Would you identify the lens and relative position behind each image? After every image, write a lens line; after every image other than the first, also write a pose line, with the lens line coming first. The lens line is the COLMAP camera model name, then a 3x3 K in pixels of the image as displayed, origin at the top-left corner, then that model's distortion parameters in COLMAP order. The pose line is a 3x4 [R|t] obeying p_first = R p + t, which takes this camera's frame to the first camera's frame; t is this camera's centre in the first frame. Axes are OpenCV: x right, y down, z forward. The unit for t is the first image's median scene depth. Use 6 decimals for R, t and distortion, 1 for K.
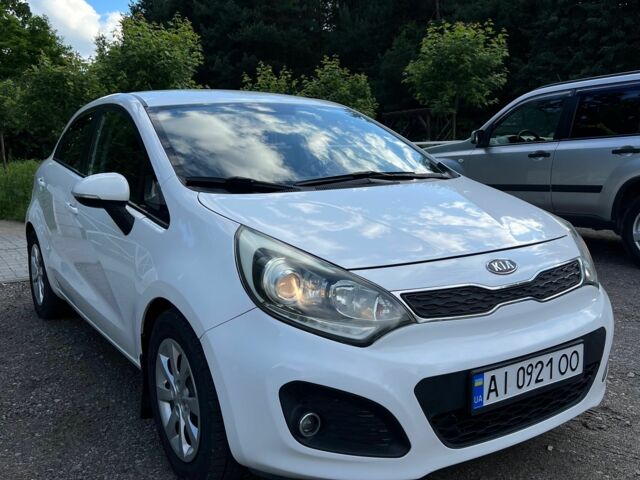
lens RADIAL K [[631.0, 0, 320.0], [0, 631.0, 240.0], [0, 0, 1]] dist [0.091397, -0.171217]
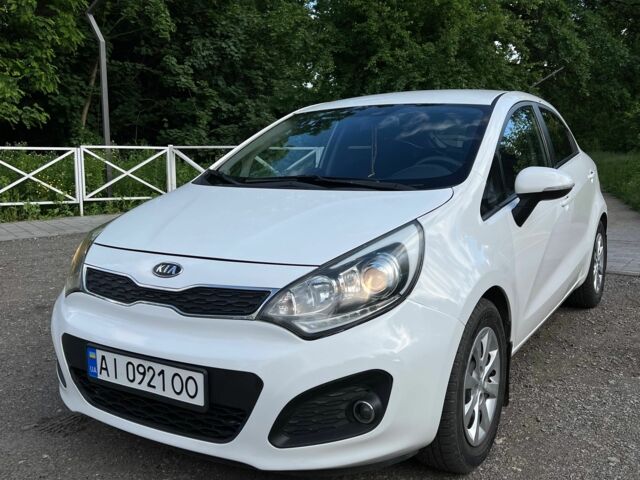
lens RADIAL K [[631.0, 0, 320.0], [0, 631.0, 240.0], [0, 0, 1]] dist [0.091397, -0.171217]
pose [[0.433004, 0.151023, -0.888651, 0.453018], [-0.139812, 0.985186, 0.099305, -0.049840], [0.890483, 0.081245, 0.447704, 0.262421]]
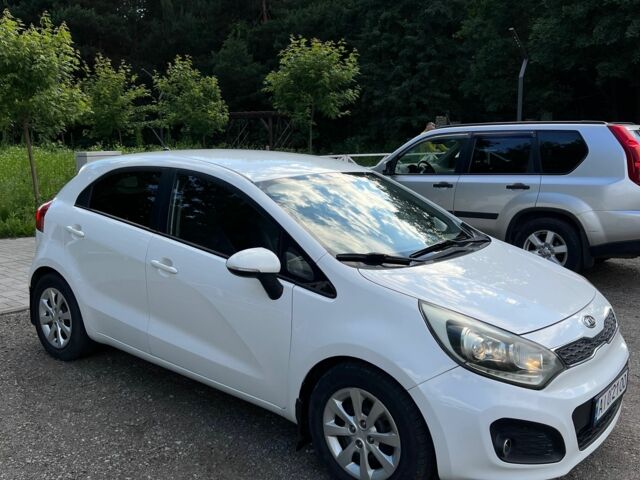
lens RADIAL K [[630.7, 0, 320.0], [0, 630.7, 240.0], [0, 0, 1]] dist [0.089350, -0.246150]
pose [[0.953664, -0.018829, 0.300284, -0.256806], [0.013051, 0.999689, 0.021238, -0.064485], [-0.300591, -0.016335, 0.953613, -0.071091]]
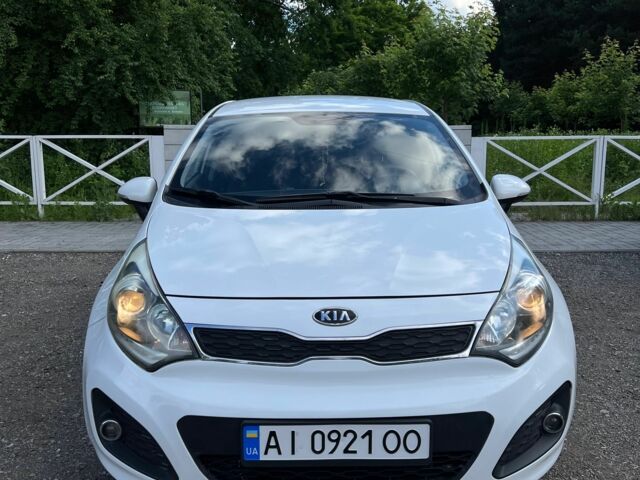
lens RADIAL K [[631.0, 0, 320.0], [0, 631.0, 240.0], [0, 0, 1]] dist [0.091397, -0.171217]
pose [[0.848337, 0.113471, -0.517154, 0.250601], [-0.096218, 0.993541, 0.060161, -0.041343], [0.520640, -0.001278, 0.853775, 0.076540]]
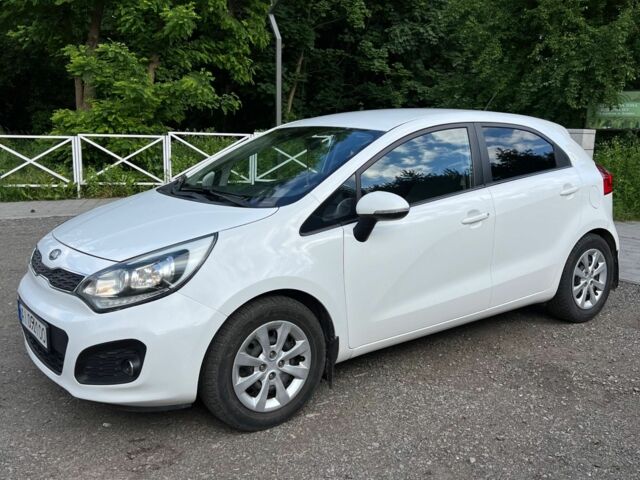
lens RADIAL K [[650.2, 0, 320.5], [0, 650.2, 231.6], [0, 0, 1]] dist [-0.022028, -0.015785]
pose [[0.074277, 0.187675, -0.979419, 0.638730], [-0.159507, 0.971723, 0.174104, -0.133949], [0.984399, 0.143292, 0.102112, 0.510648]]
